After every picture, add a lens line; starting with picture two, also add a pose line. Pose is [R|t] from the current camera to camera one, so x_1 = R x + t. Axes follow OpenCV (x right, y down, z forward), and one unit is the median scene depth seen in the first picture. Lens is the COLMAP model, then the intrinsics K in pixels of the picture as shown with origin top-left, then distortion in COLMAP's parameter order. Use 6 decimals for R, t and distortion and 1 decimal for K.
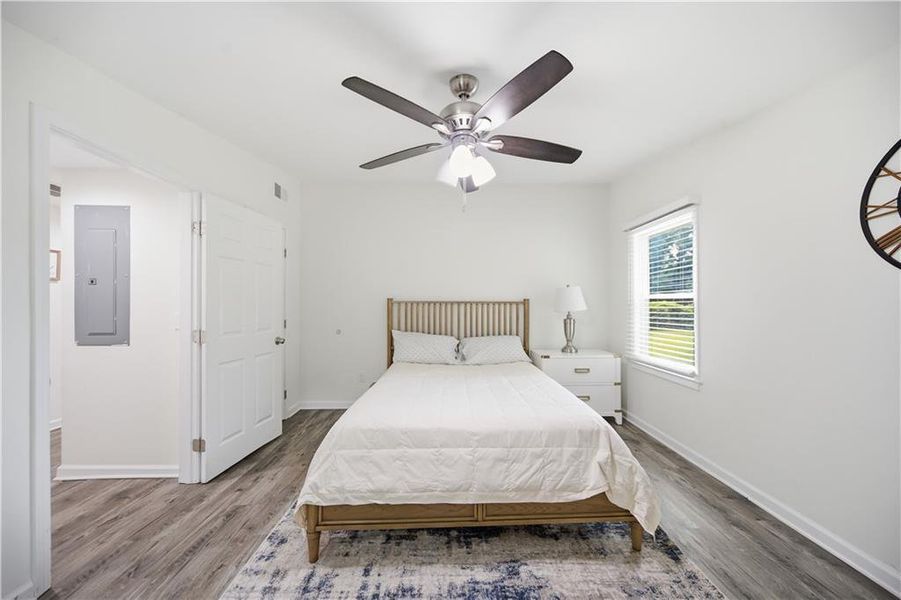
lens RADIAL K [[315.2, 0, 454.9], [0, 315.2, 308.1], [0, 0, 1]] dist [-0.000206, -0.000266]
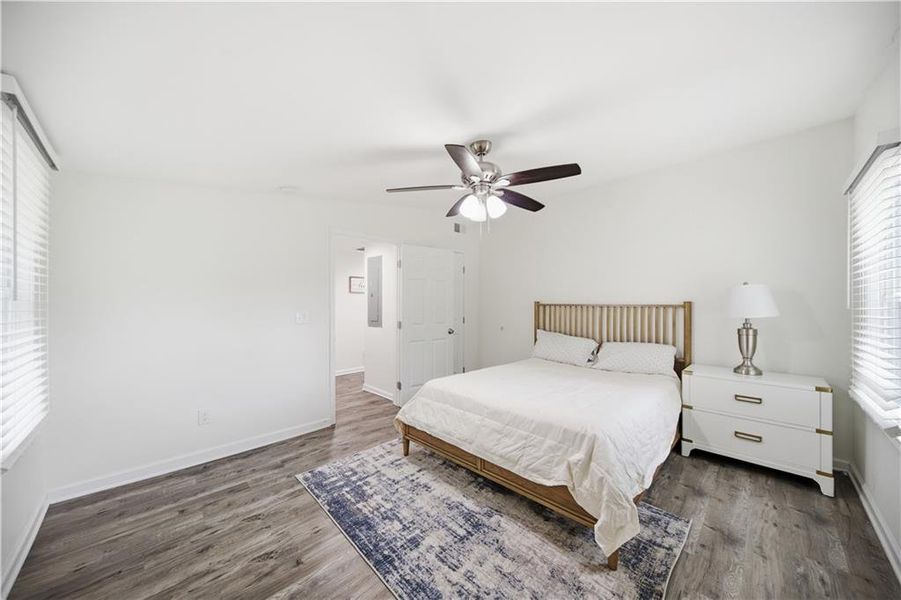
lens RADIAL K [[315.2, 0, 454.9], [0, 315.2, 308.1], [0, 0, 1]] dist [-0.000206, -0.000266]
pose [[0.688464, 0.010741, -0.725191, 0.860101], [-0.009934, 0.999936, 0.005379, -0.022288], [0.725203, 0.003501, 0.688527, -0.007494]]
